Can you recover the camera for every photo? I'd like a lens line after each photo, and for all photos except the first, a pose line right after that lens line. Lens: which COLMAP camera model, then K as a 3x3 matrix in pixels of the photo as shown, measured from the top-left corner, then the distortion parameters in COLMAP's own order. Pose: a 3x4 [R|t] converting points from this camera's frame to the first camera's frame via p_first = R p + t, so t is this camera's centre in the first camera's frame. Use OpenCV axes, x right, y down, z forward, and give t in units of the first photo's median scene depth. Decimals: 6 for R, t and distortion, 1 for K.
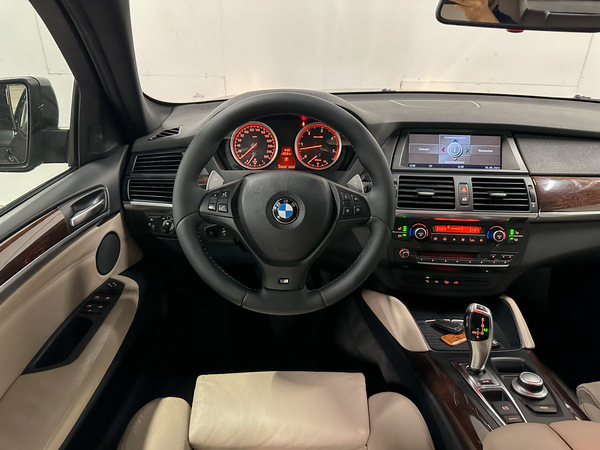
lens RADIAL K [[431.1, 0, 300.0], [0, 431.1, 225.0], [0, 0, 1]] dist [0.122977, -0.195598]
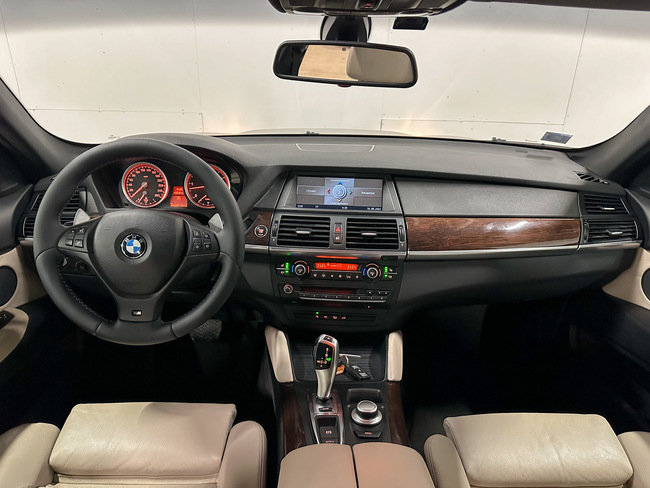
lens RADIAL K [[467.0, 0, 325.0], [0, 467.0, 244.0], [0, 0, 1]] dist [0.122977, -0.195598]
pose [[0.999958, 0.008265, -0.003912, 0.336904], [-0.008446, 0.998781, -0.048623, 0.010845], [0.003505, 0.048654, 0.998810, -0.134075]]
